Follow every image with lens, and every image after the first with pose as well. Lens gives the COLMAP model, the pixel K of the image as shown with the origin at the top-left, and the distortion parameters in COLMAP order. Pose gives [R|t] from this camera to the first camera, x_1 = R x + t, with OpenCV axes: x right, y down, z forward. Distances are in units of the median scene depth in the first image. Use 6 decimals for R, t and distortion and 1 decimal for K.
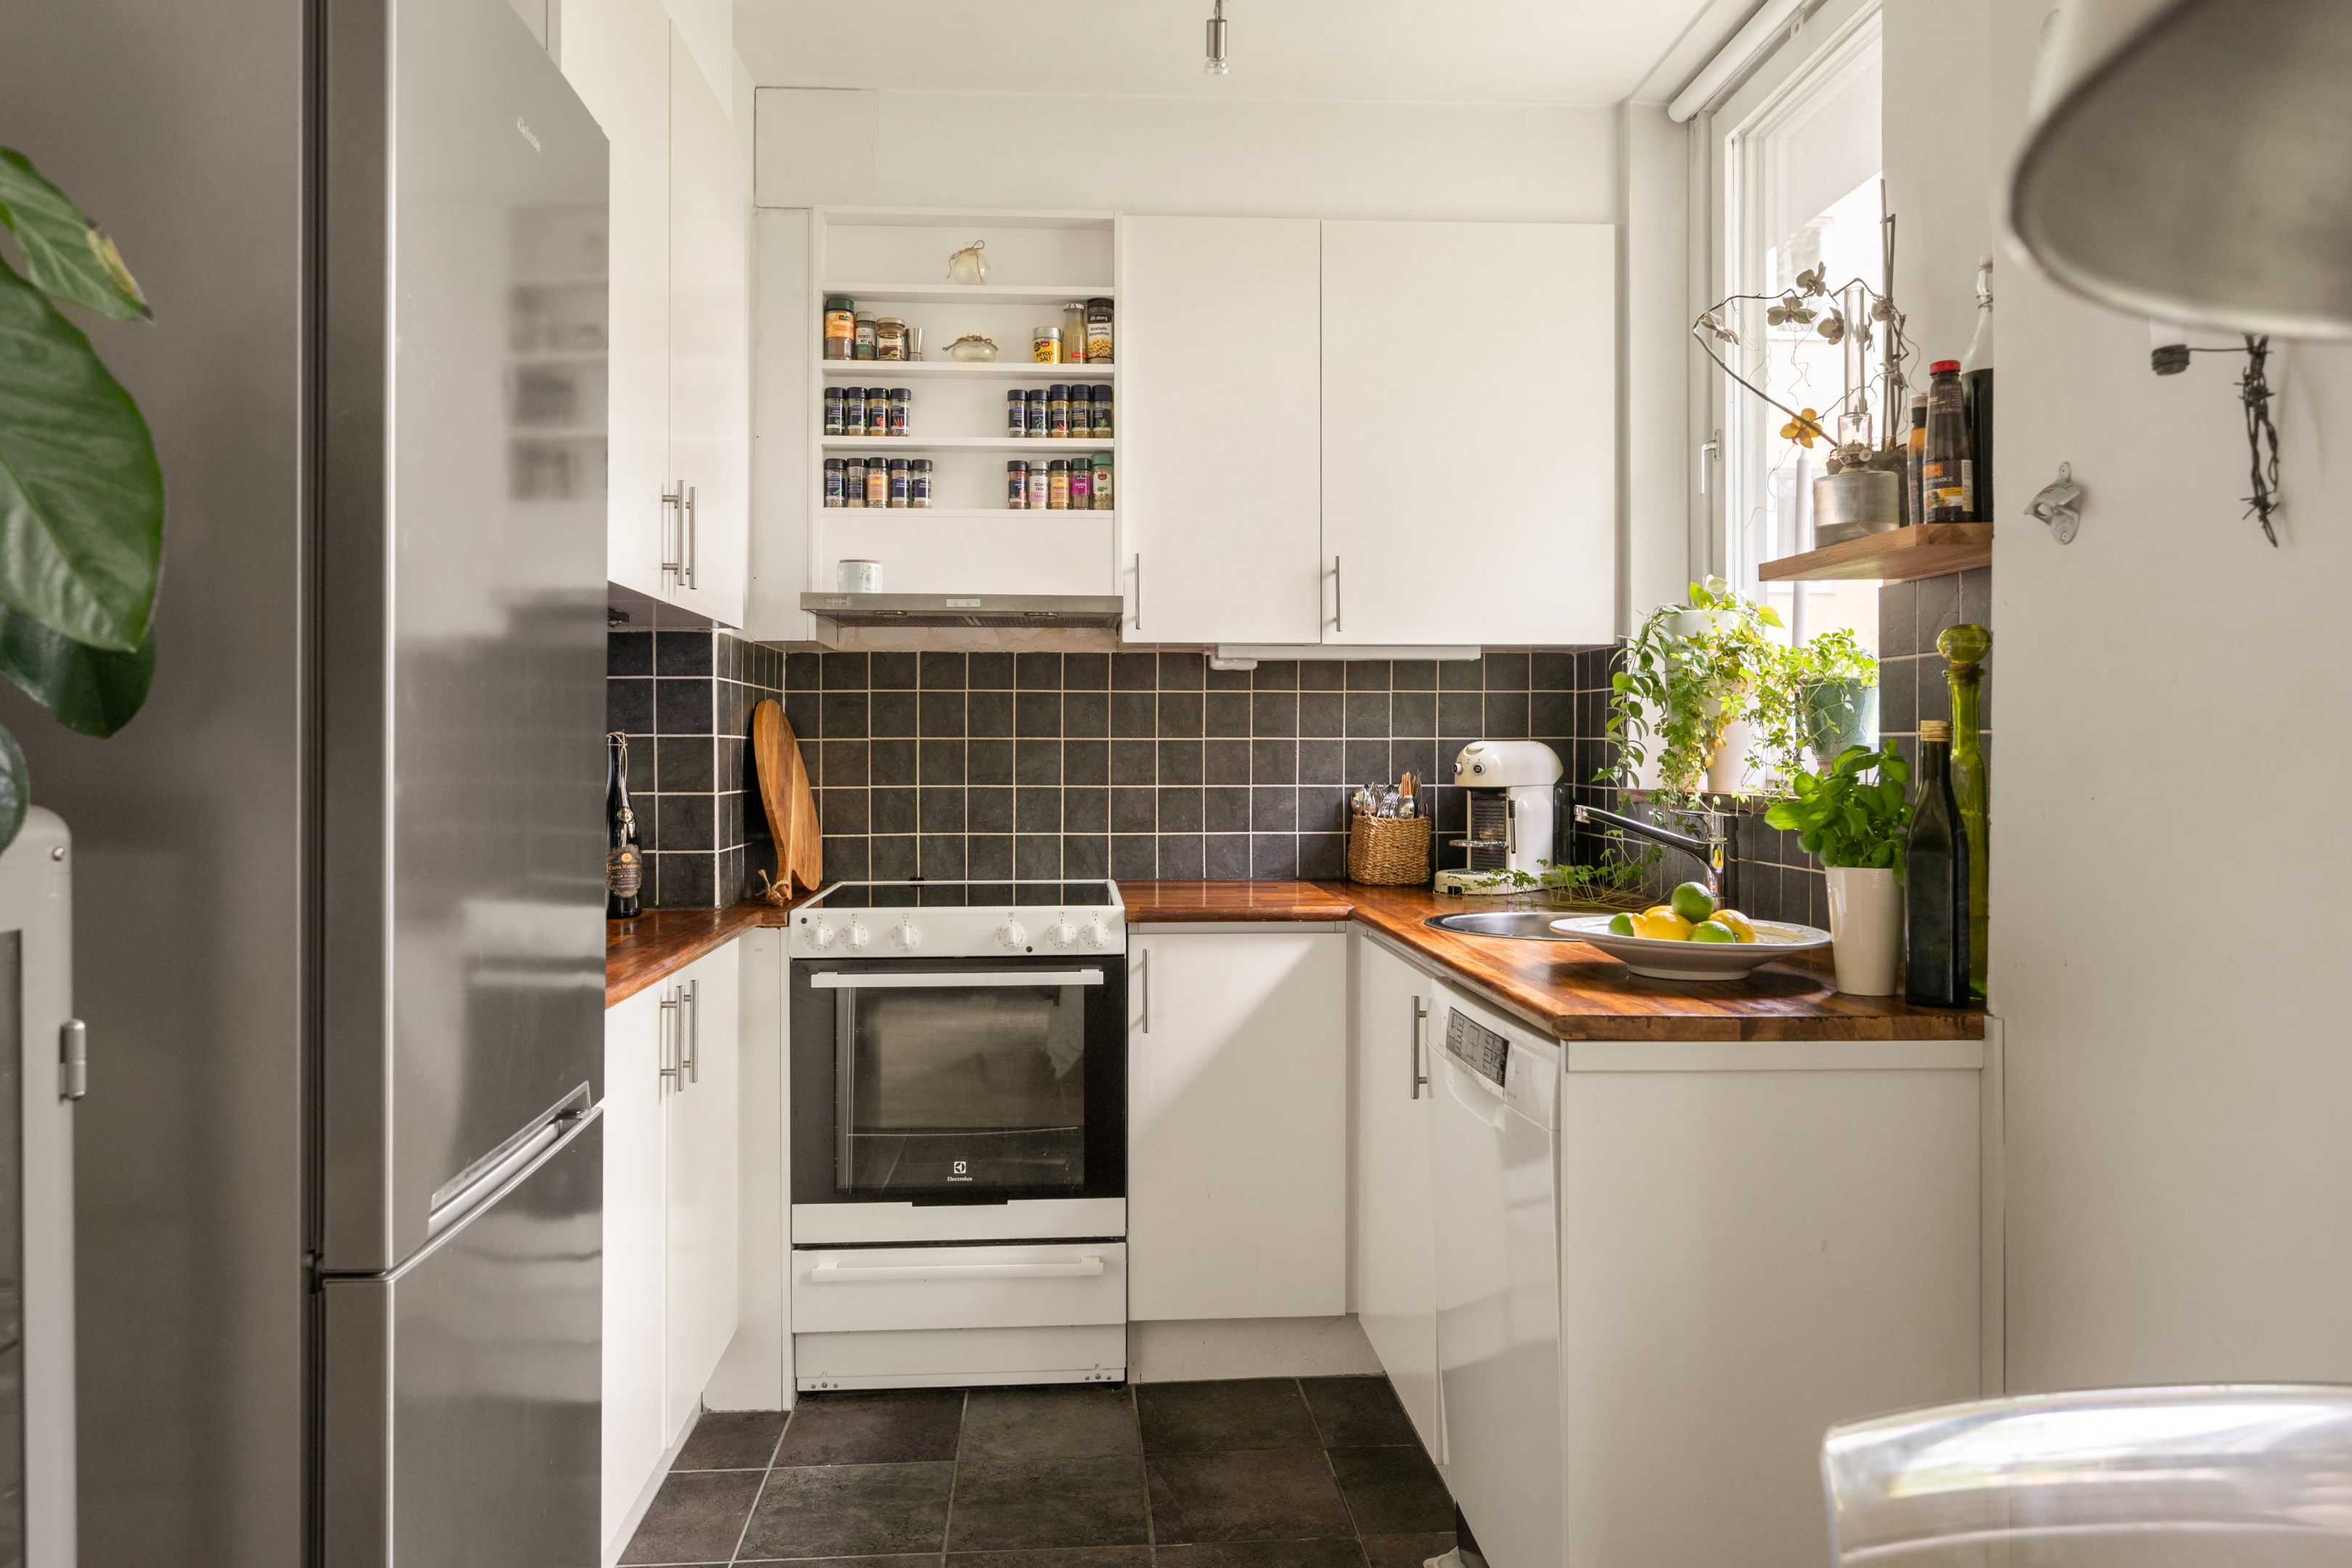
lens RADIAL K [[1620.4, 0, 1179.6], [0, 1620.4, 752.2], [0, 0, 1]] dist [0.000662, -0.000295]
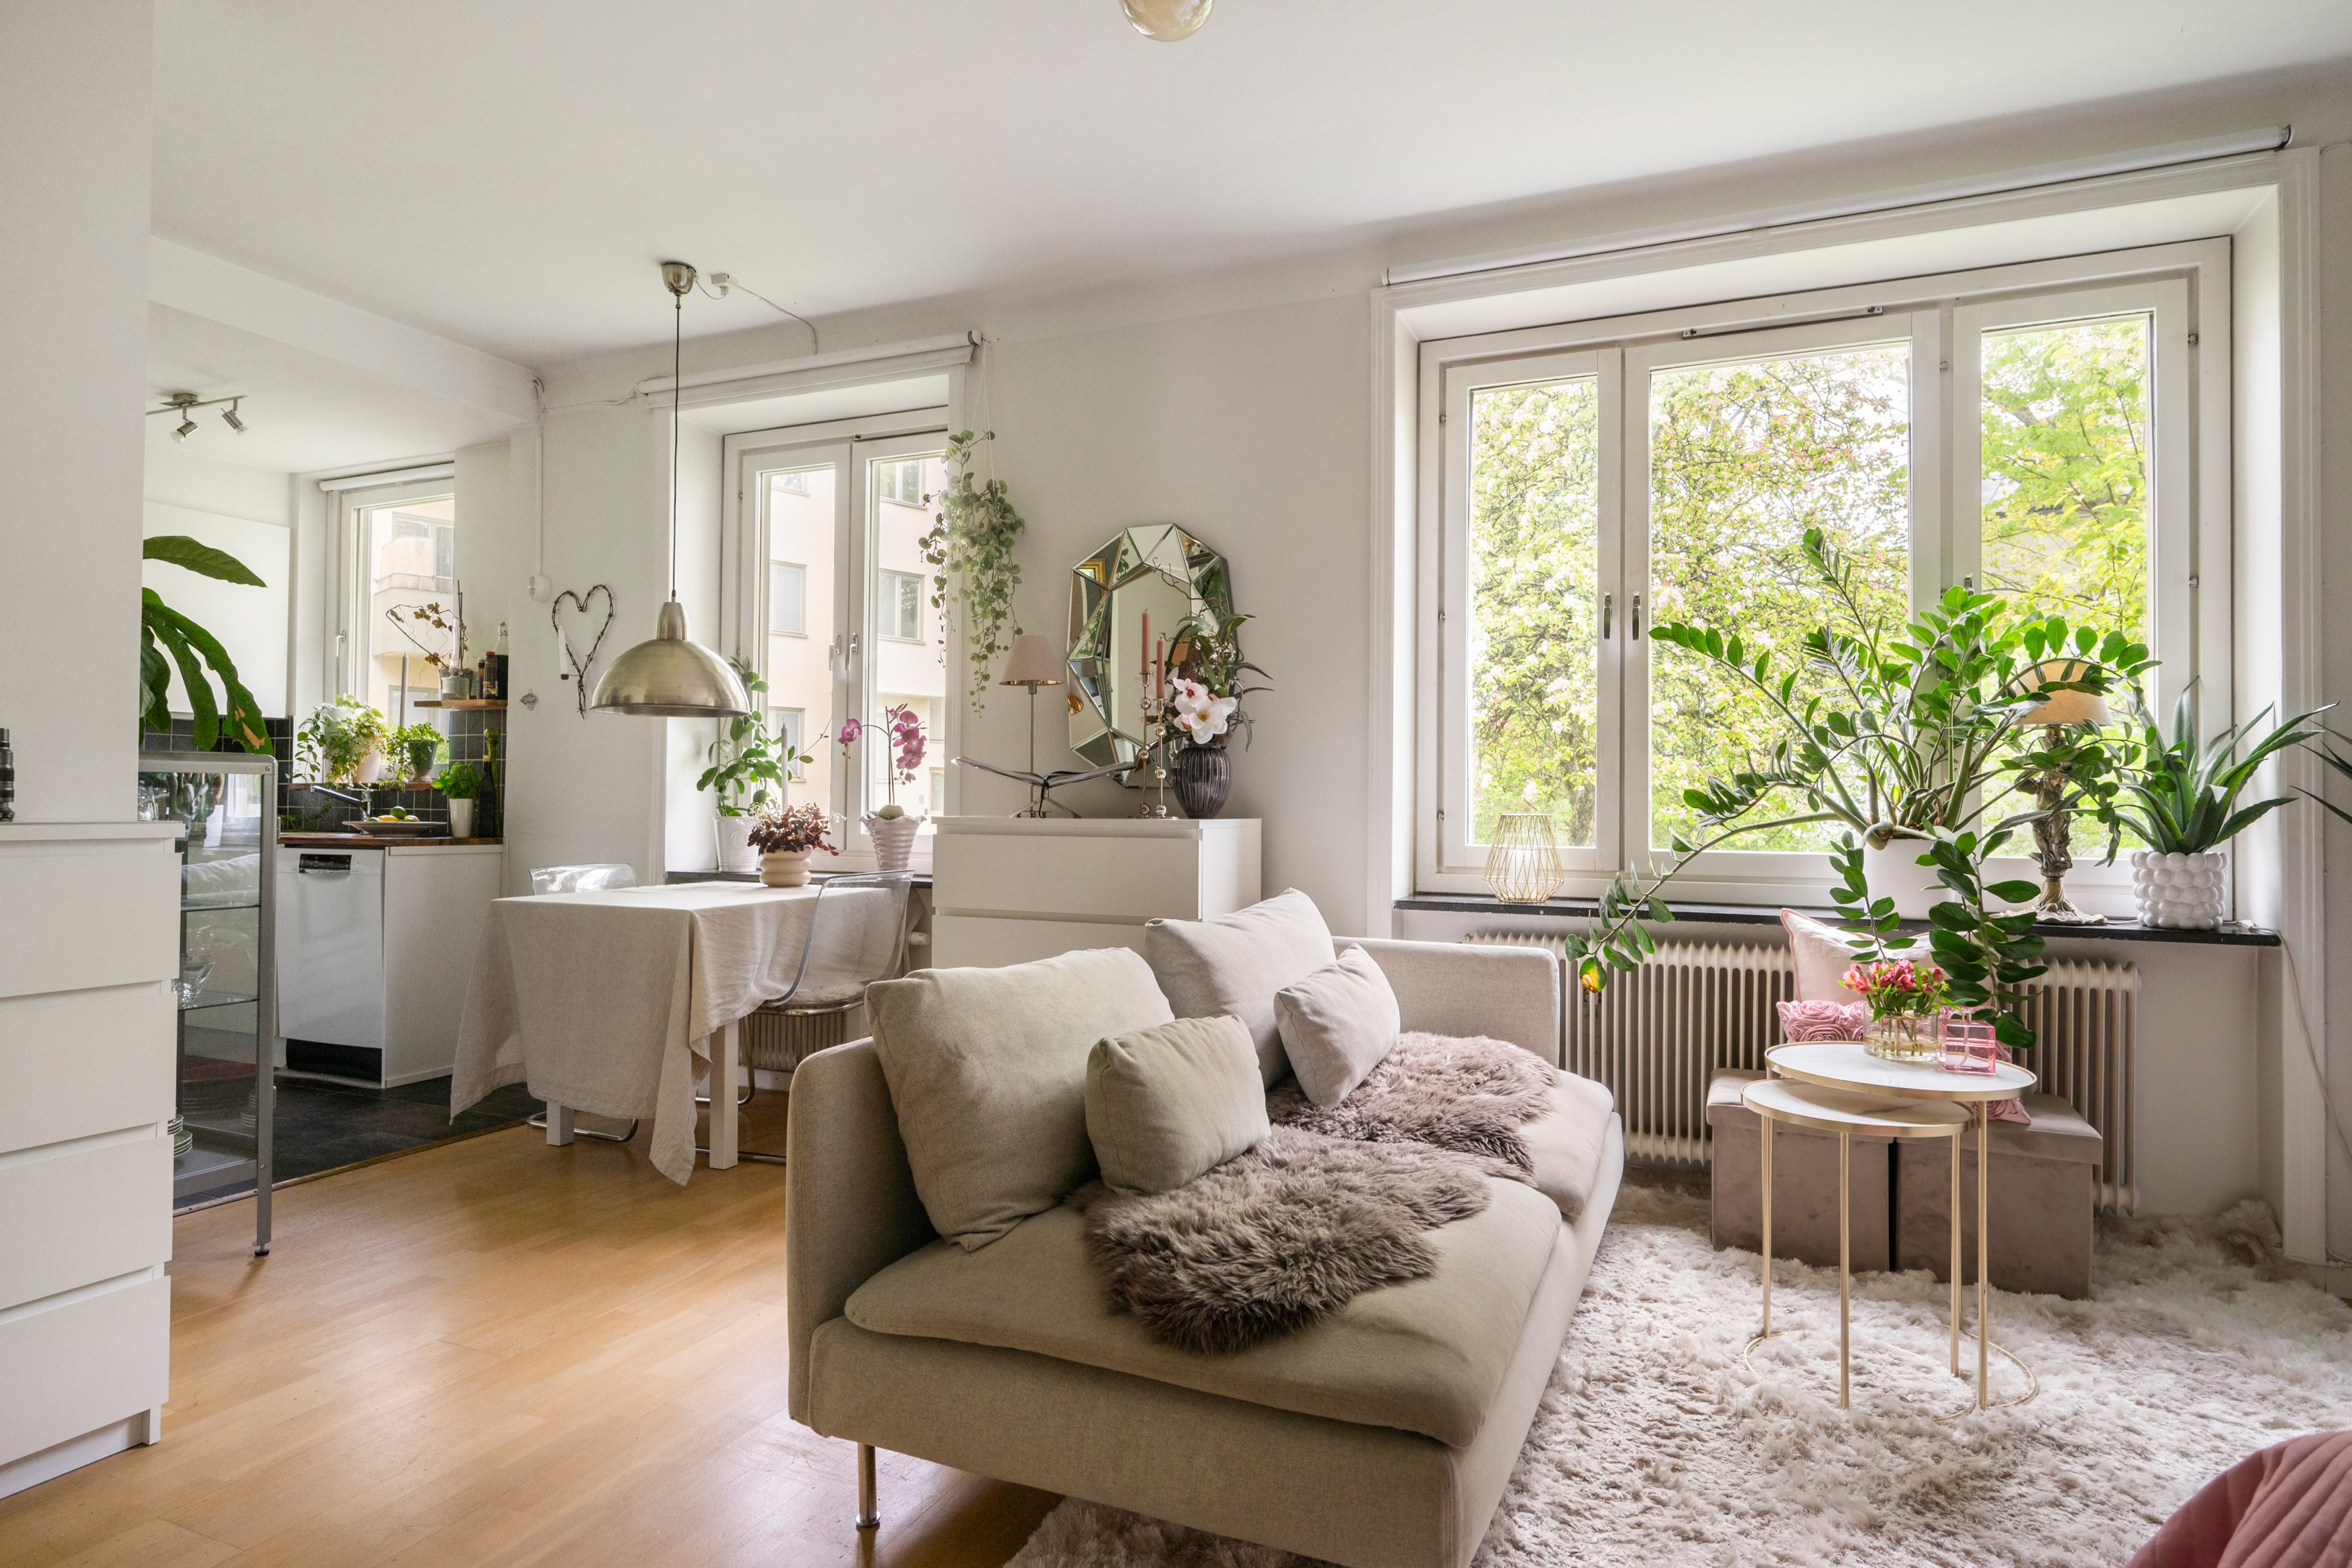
lens RADIAL K [[1279.8, 0, 1176.0], [0, 1279.8, 784.0], [0, 0, 1]] dist [-0.002873, -0.000746]
pose [[0.459050, 0.017096, 0.888246, -0.739954], [-0.008415, 0.999854, -0.014896, 0.040265], [-0.888370, -0.000637, 0.459127, -0.900650]]
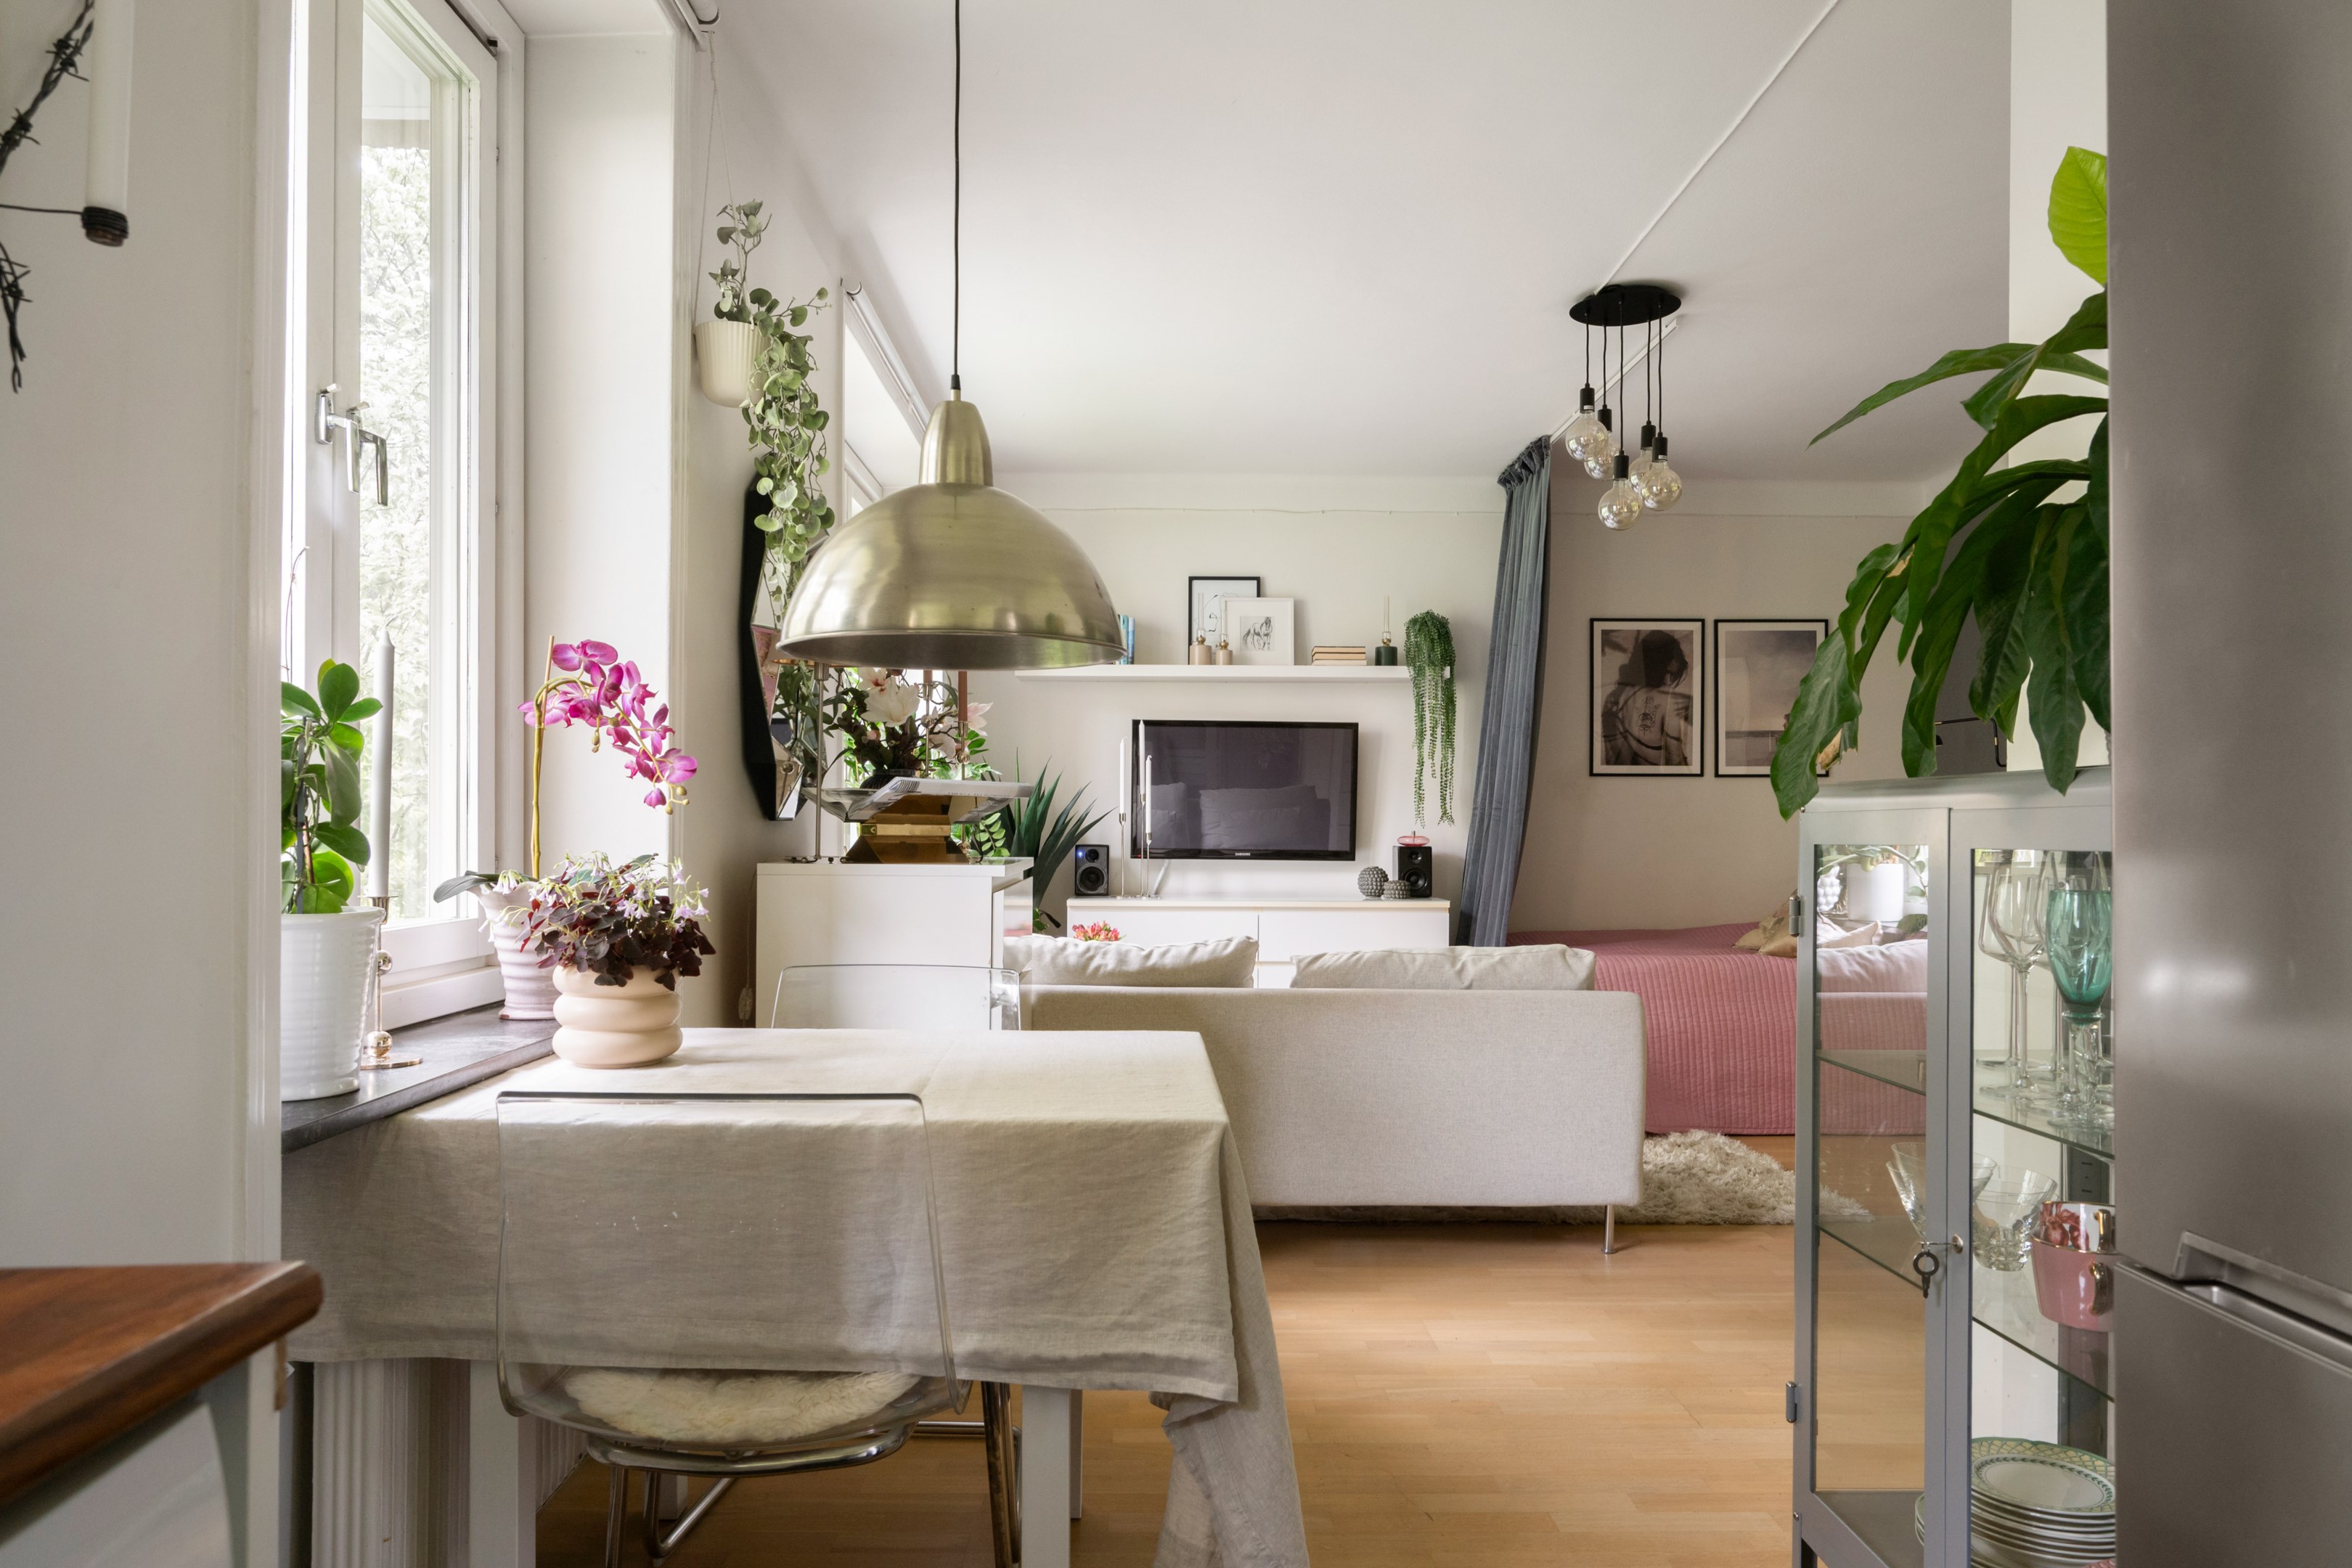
lens RADIAL K [[1518.4, 0, 1177.8], [0, 1518.4, 824.4], [0, 0, 1]] dist [-0.003358, -0.000077]
pose [[-0.998339, -0.004339, 0.057450, -0.000335], [-0.004466, 0.999988, -0.002079, 0.030672], [-0.057440, -0.002332, -0.998346, 0.731282]]
